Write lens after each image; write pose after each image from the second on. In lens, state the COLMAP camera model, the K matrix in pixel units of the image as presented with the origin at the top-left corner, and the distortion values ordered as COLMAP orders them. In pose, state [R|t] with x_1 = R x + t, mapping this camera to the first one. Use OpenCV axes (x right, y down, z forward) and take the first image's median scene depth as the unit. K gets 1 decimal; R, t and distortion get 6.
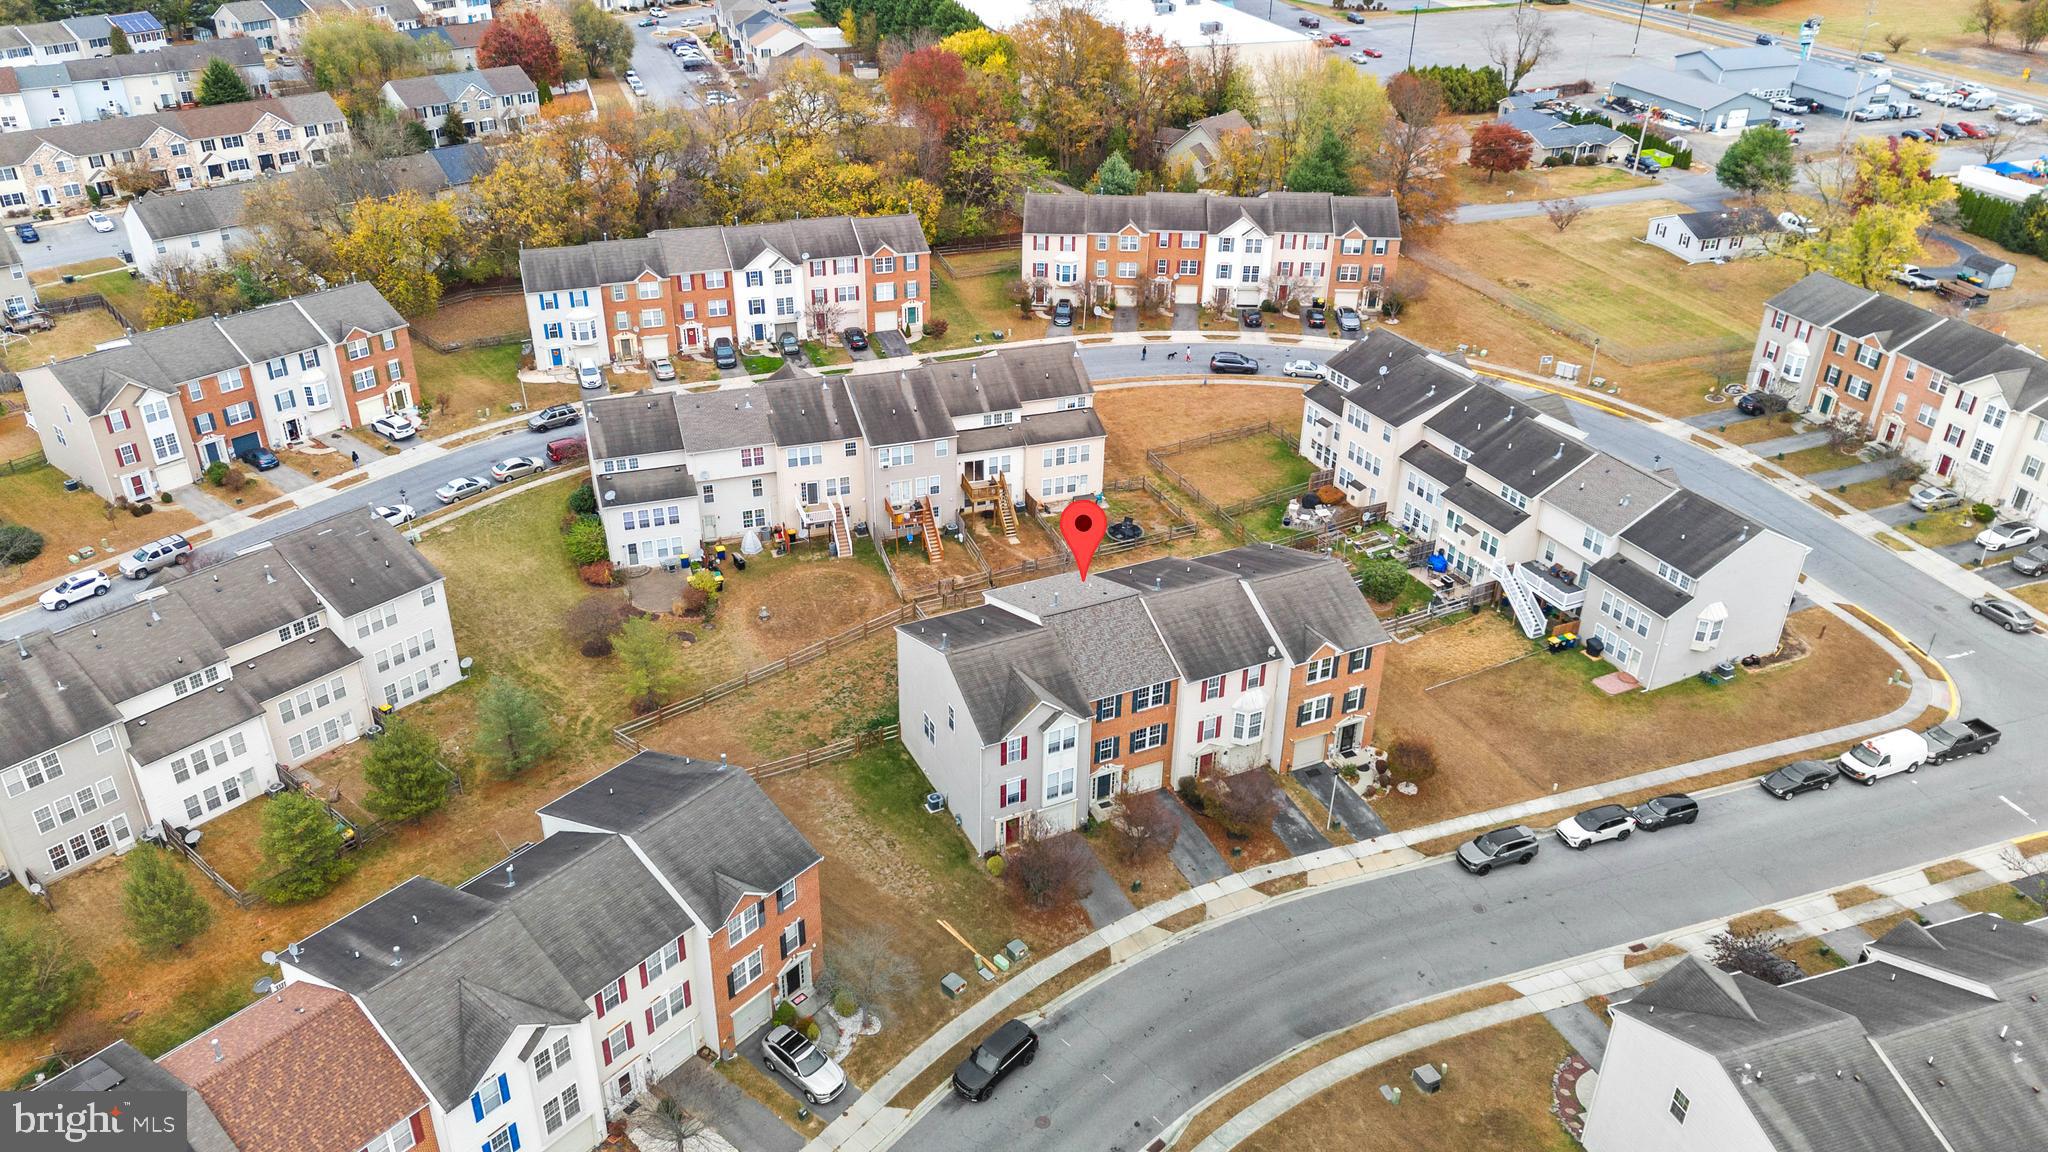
lens RADIAL K [[1538.8, 0, 1006.0], [0, 1538.8, 578.7], [0, 0, 1]] dist [0.034861, -0.020104]
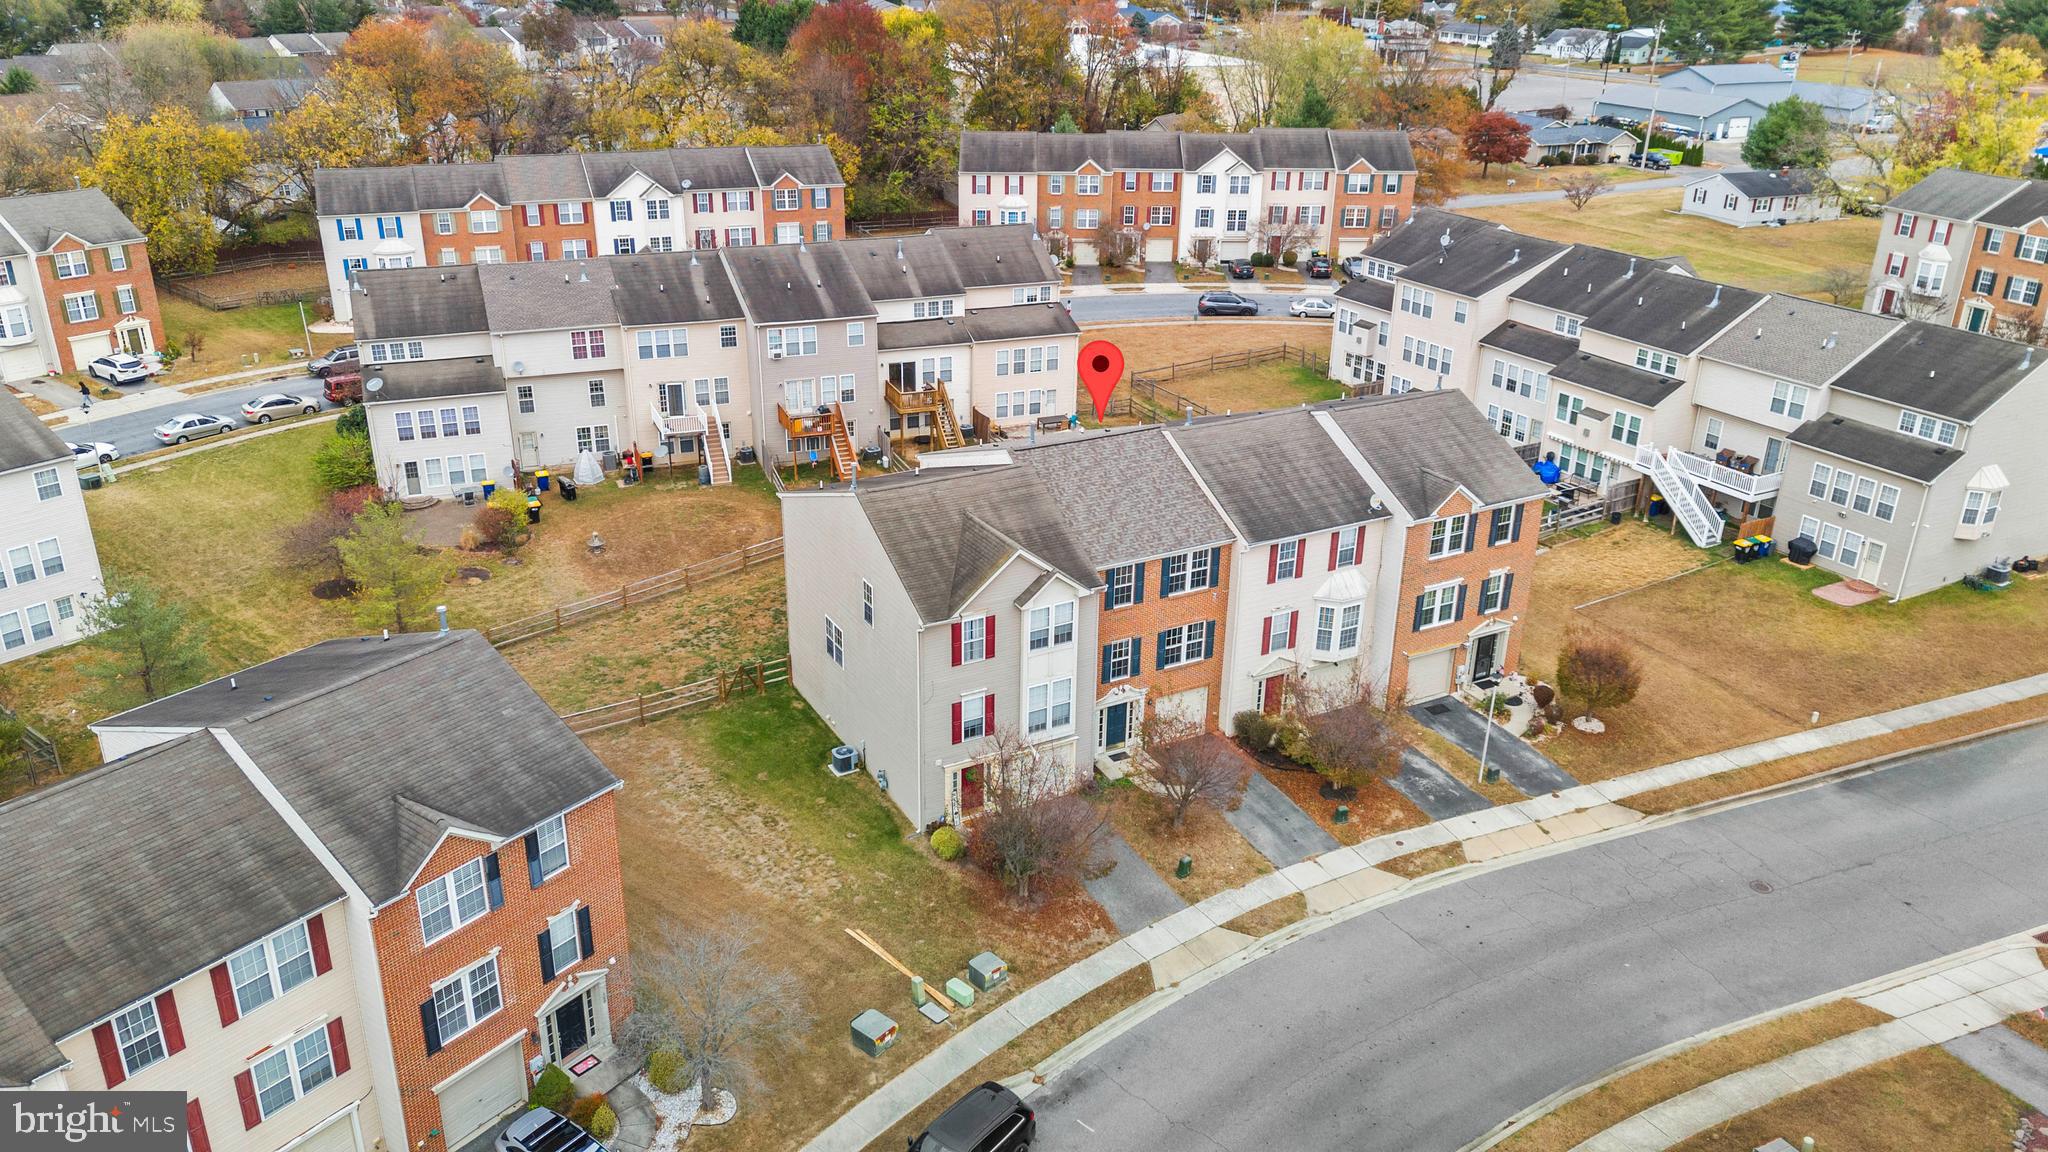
lens RADIAL K [[1538.8, 0, 1016.0], [0, 1538.8, 574.9], [0, 0, 1]] dist [0.034861, -0.020104]
pose [[0.998540, -0.018124, 0.050888, -0.006681], [0.023751, 0.993396, -0.112250, 0.126812], [-0.048518, 0.113295, 0.992376, 0.335089]]
